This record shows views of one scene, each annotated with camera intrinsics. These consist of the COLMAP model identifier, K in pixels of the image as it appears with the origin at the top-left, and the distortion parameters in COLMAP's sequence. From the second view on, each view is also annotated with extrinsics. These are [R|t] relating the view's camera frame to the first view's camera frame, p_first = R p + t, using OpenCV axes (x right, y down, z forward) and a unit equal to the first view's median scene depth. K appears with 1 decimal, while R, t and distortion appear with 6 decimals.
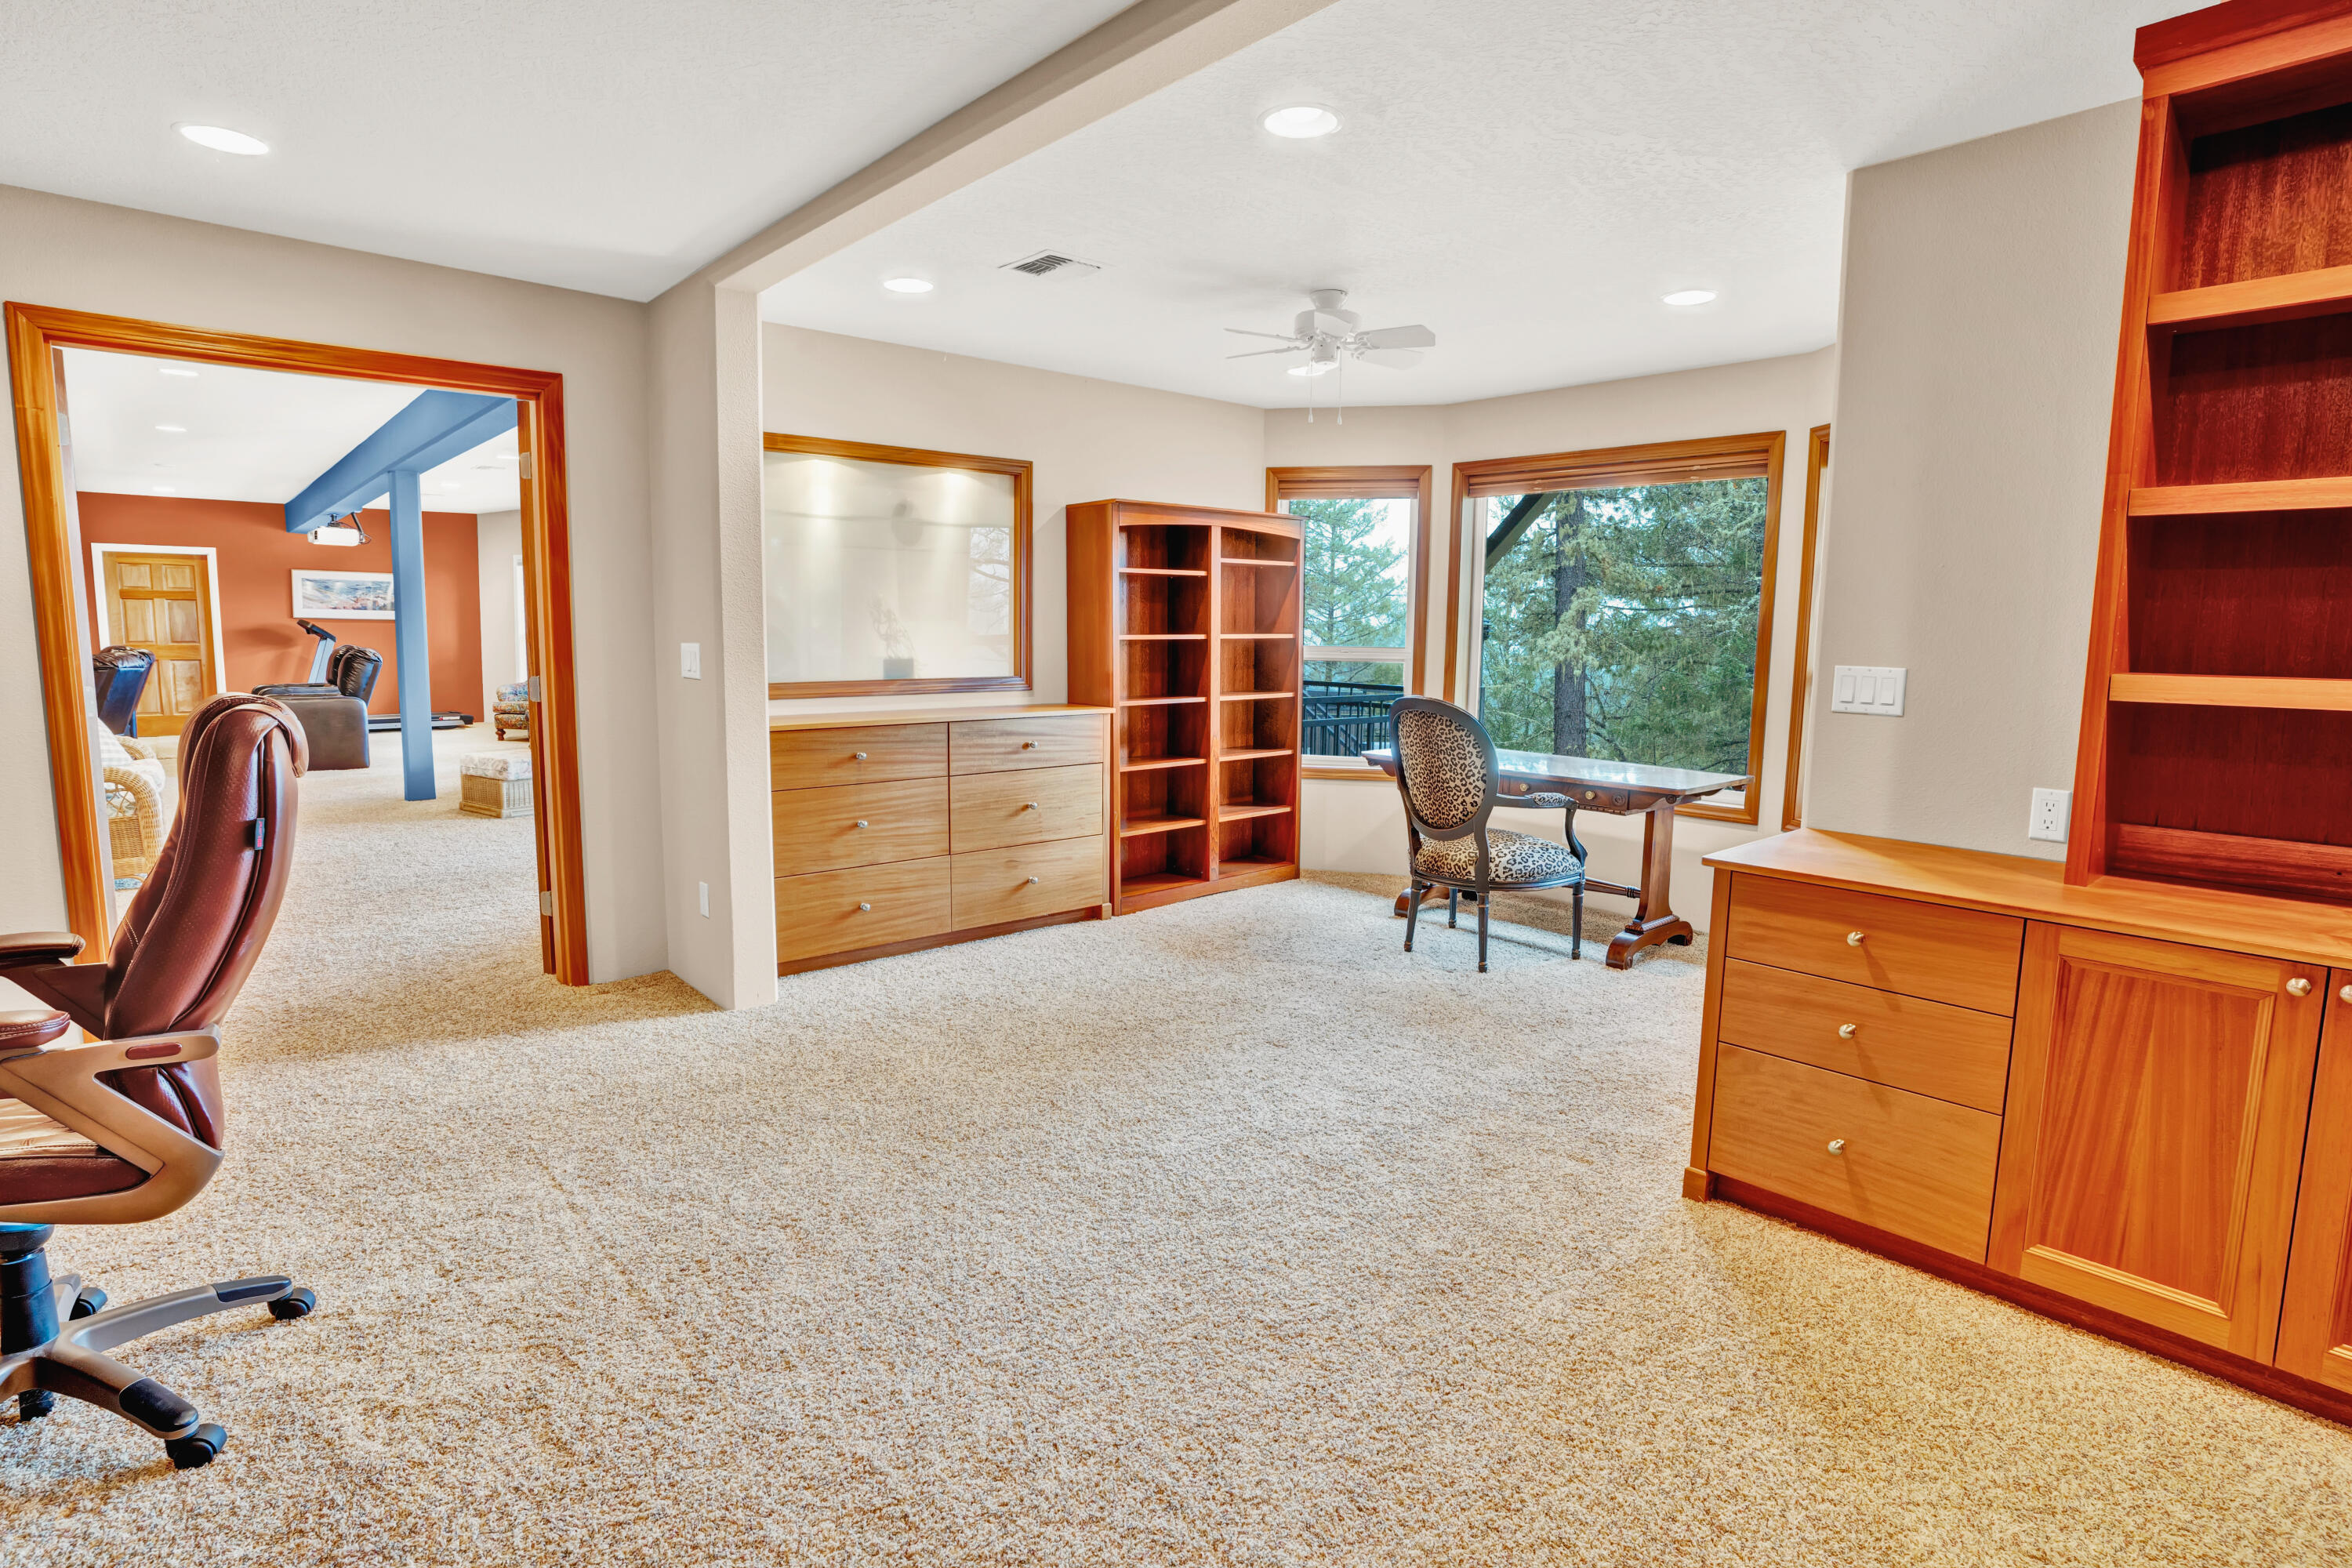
lens RADIAL K [[1199.8, 0, 1180.5], [0, 1199.8, 765.4], [0, 0, 1]] dist [-0.095576, 0.048562]
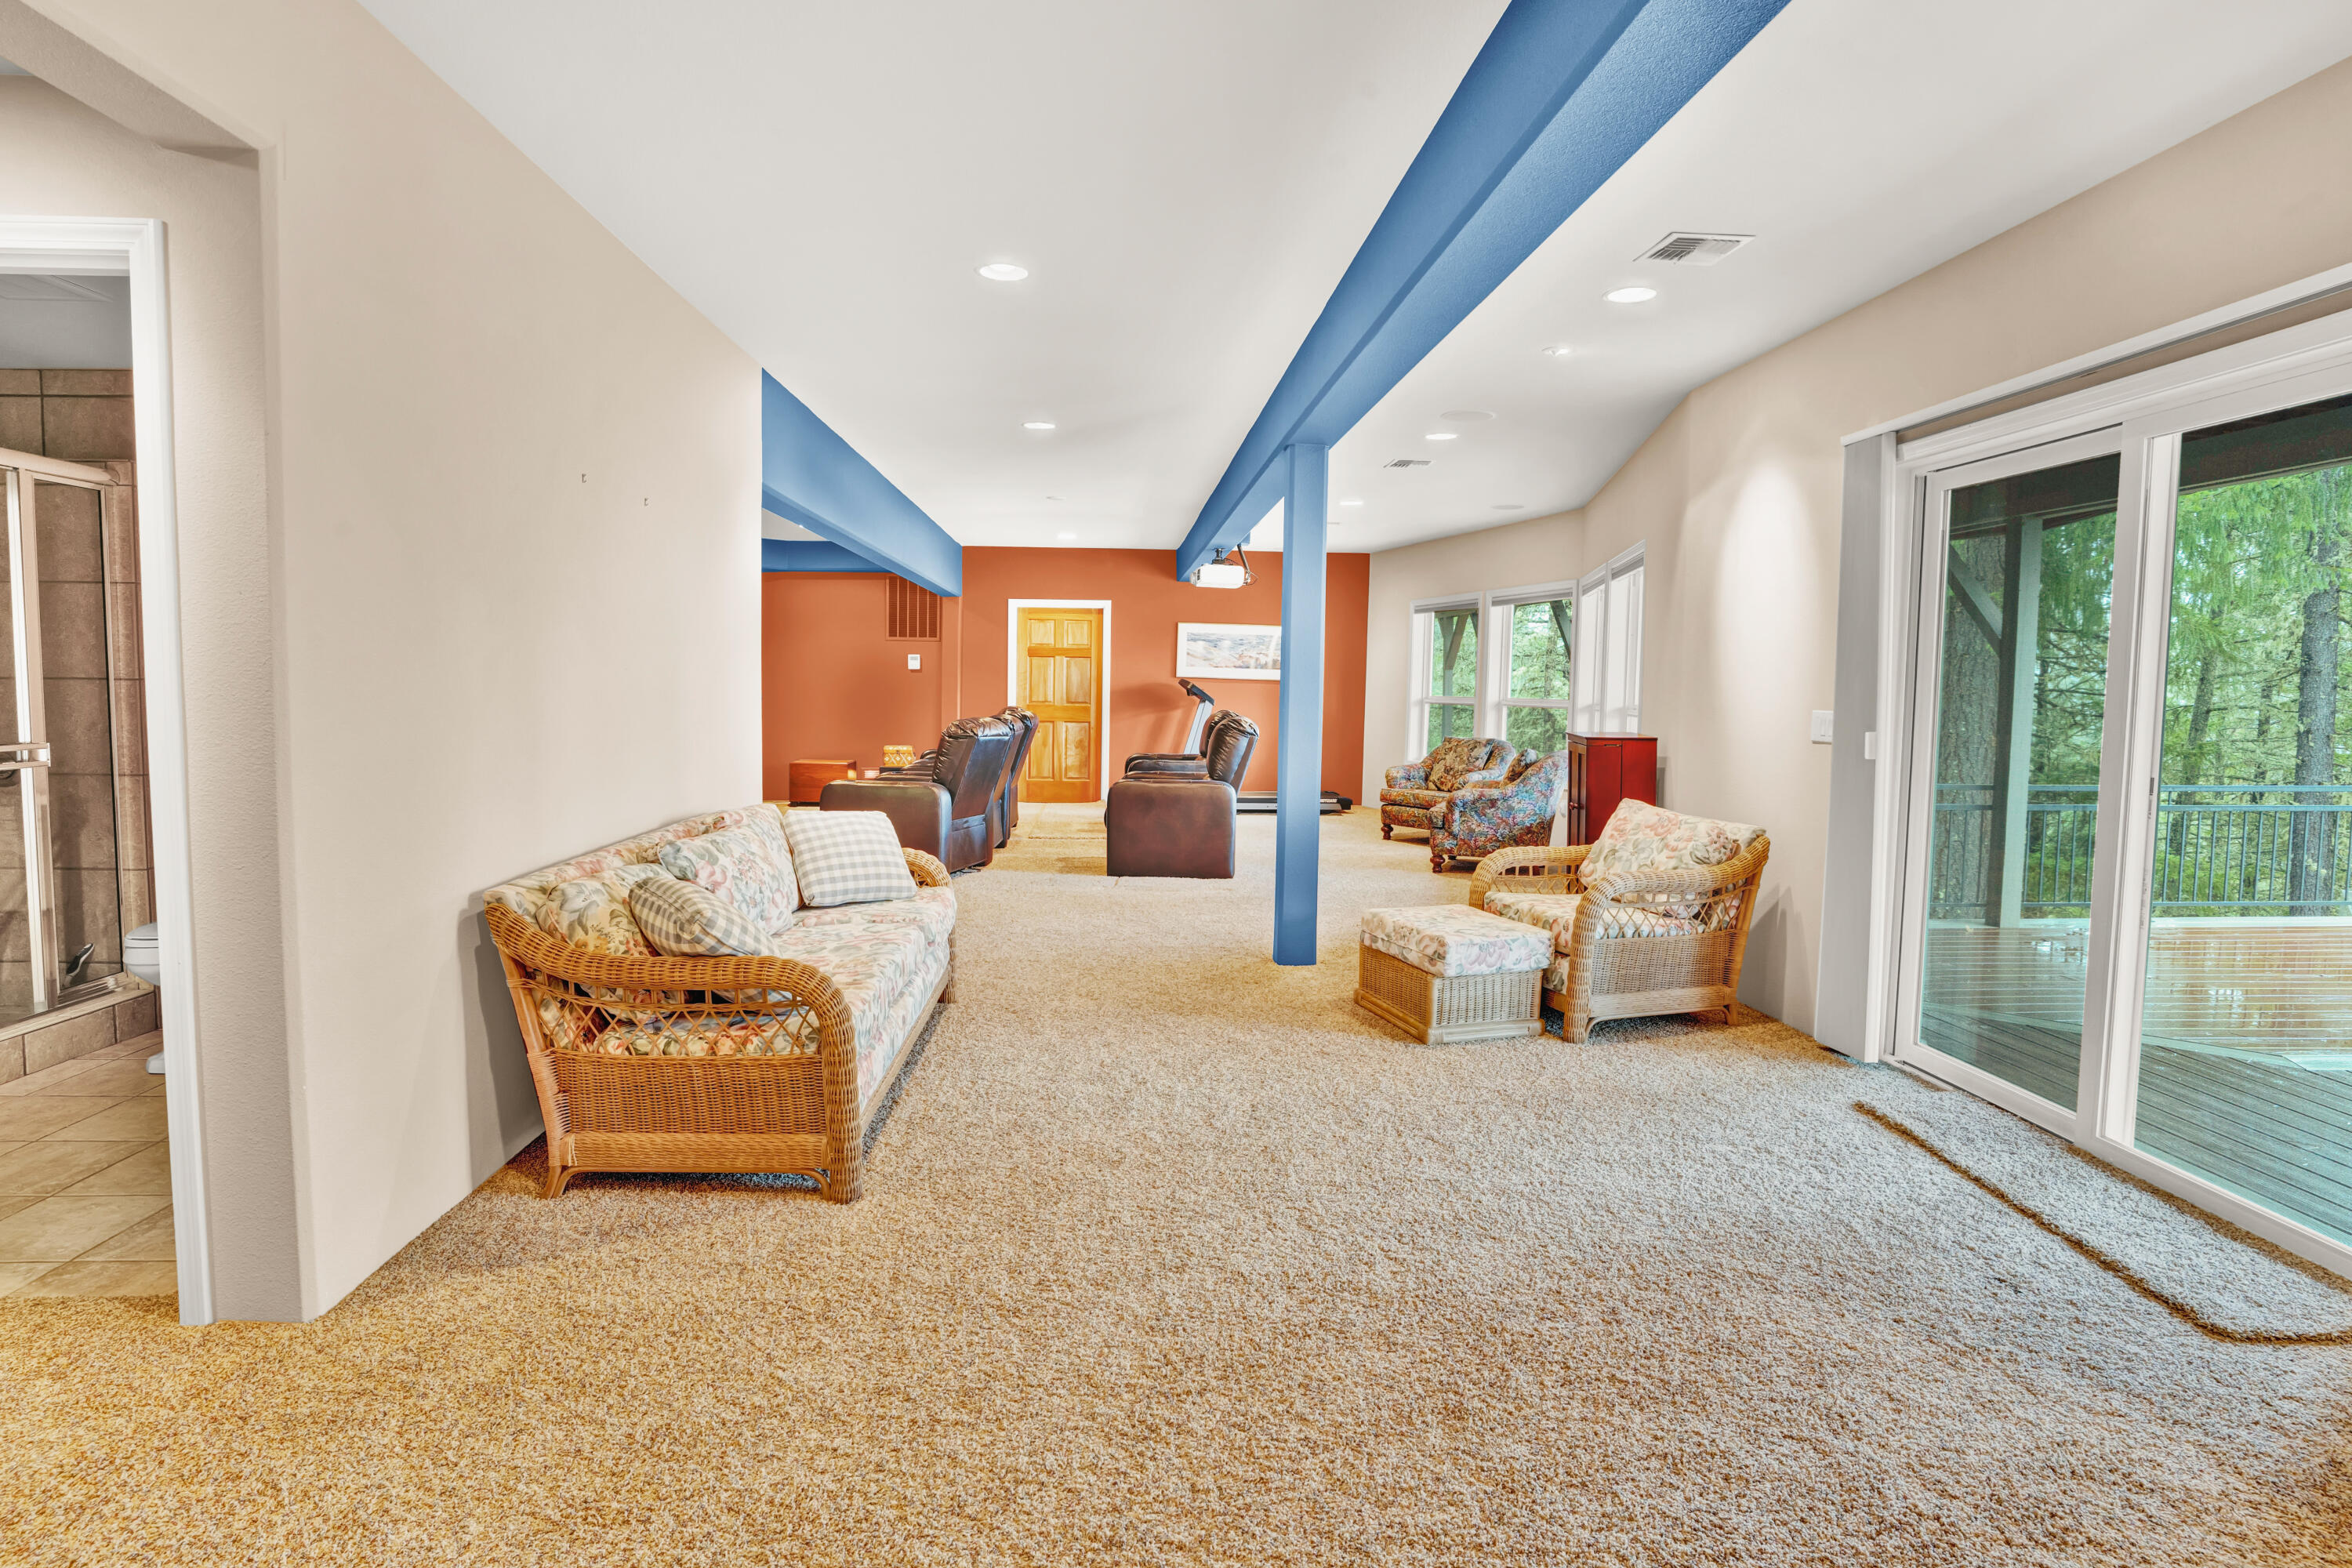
lens RADIAL K [[1199.8, 0, 1180.5], [0, 1199.8, 765.4], [0, 0, 1]] dist [-0.095576, 0.048562]
pose [[0.784882, 0.043028, -0.618149, -0.209453], [-0.077172, 0.996607, -0.028616, -0.036955], [0.614820, 0.070164, 0.785540, 0.303742]]
